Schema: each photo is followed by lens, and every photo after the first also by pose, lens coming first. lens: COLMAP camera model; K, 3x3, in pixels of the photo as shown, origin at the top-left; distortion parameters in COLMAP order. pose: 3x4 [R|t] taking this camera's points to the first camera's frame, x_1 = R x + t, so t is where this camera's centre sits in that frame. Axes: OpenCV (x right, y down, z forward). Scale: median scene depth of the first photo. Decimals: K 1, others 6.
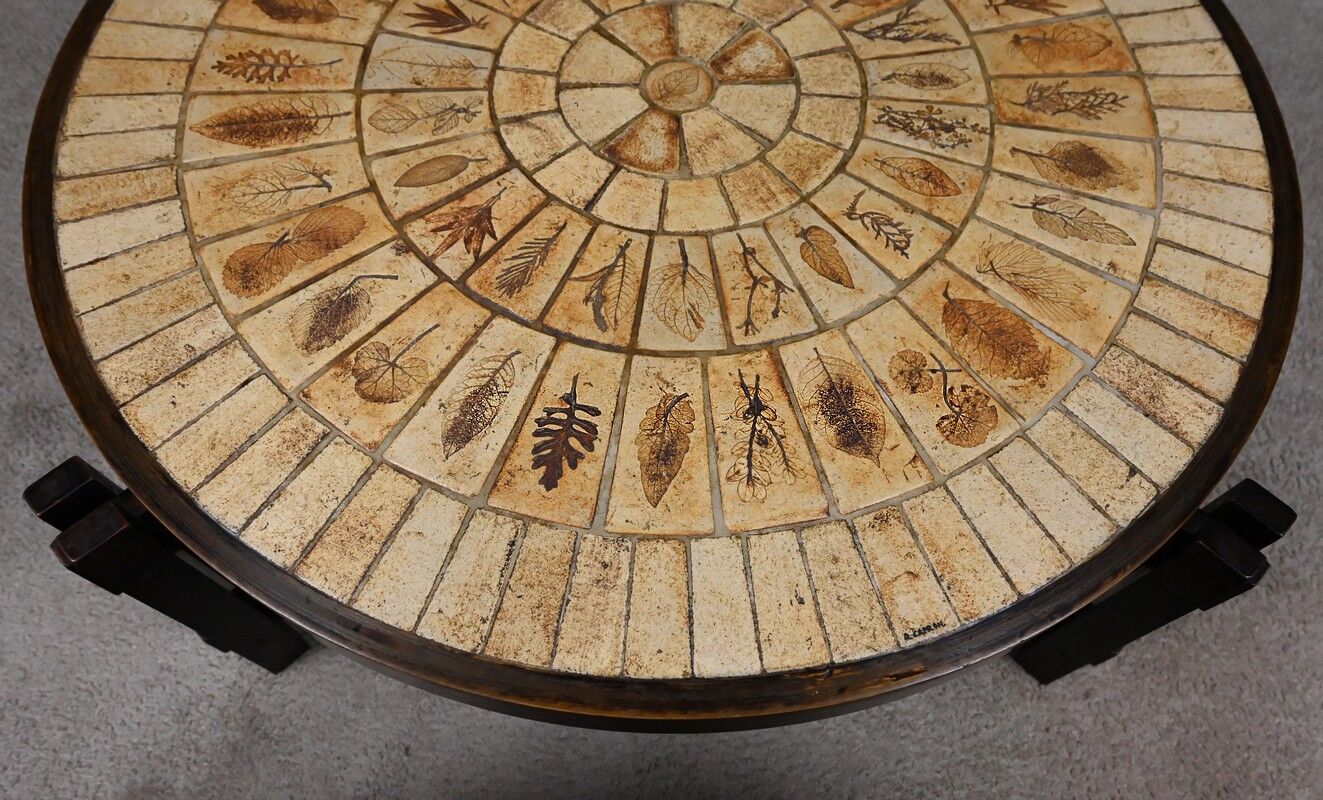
lens RADIAL K [[927.0, 0, 687.7], [0, 927.0, 444.5], [0, 0, 1]] dist [-0.001788, 0.003727]
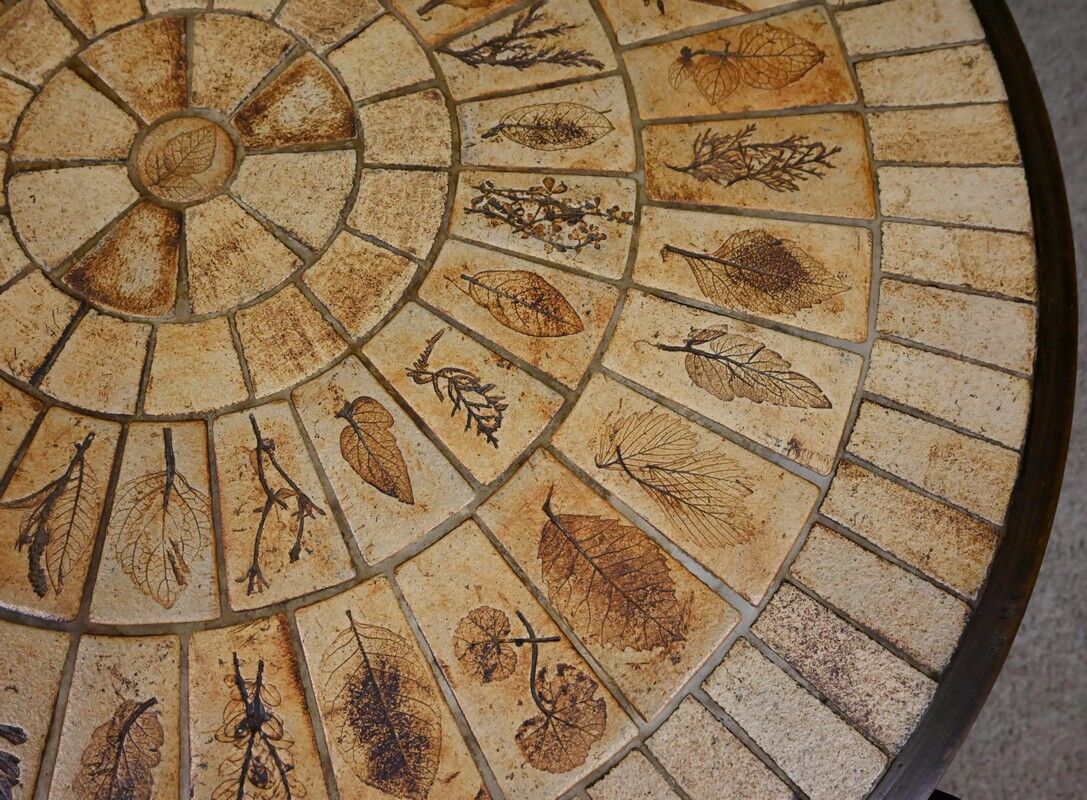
lens RADIAL K [[809.1, 0, 490.3], [0, 809.1, 399.5], [0, 0, 1]] dist [-0.004070, 0.006487]
pose [[0.999538, -0.028286, -0.011118, 0.245986], [0.029844, 0.982665, 0.182974, -0.353912], [0.005750, -0.183221, 0.983055, 0.423819]]
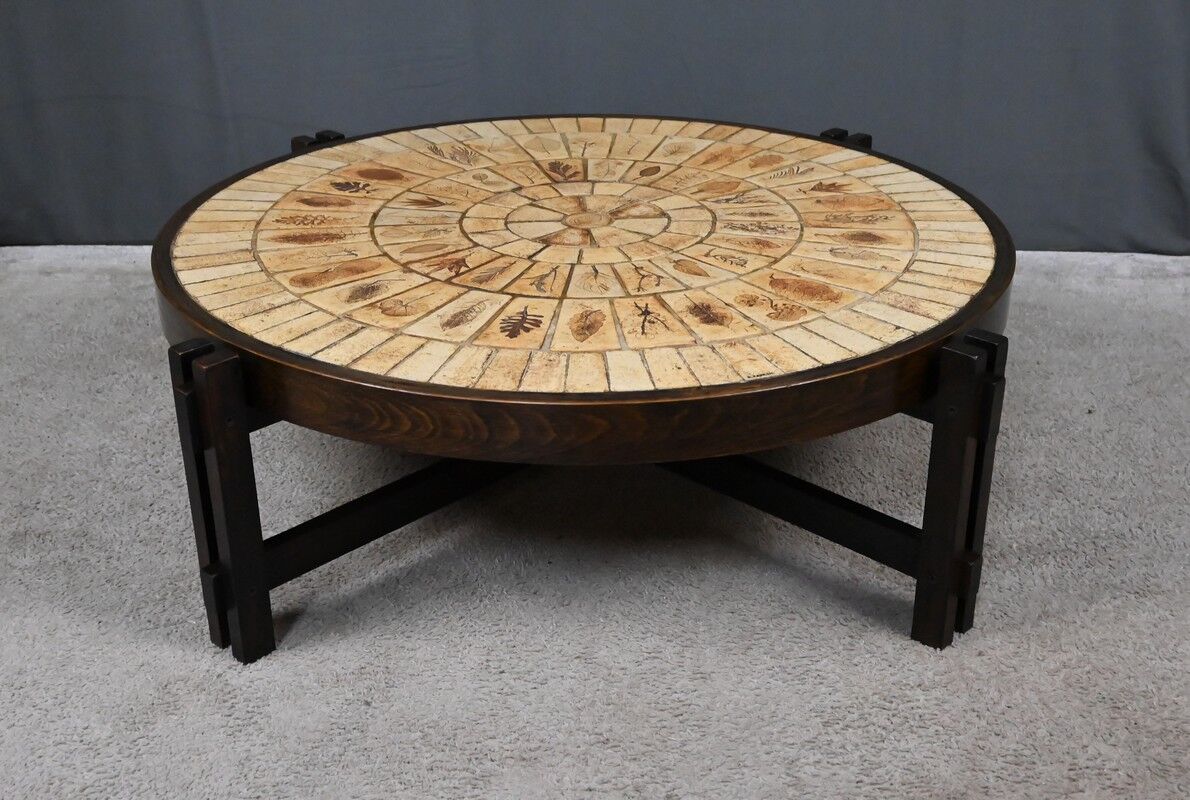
lens RADIAL K [[1492.3, 0, 640.0], [0, 1492.3, 445.2], [0, 0, 1]] dist [-0.001842, 0.000000]
pose [[0.998295, -0.048069, 0.033110, -0.025586], [0.058310, 0.795997, -0.602486, 1.494412], [0.002605, 0.603389, 0.797442, -0.757138]]
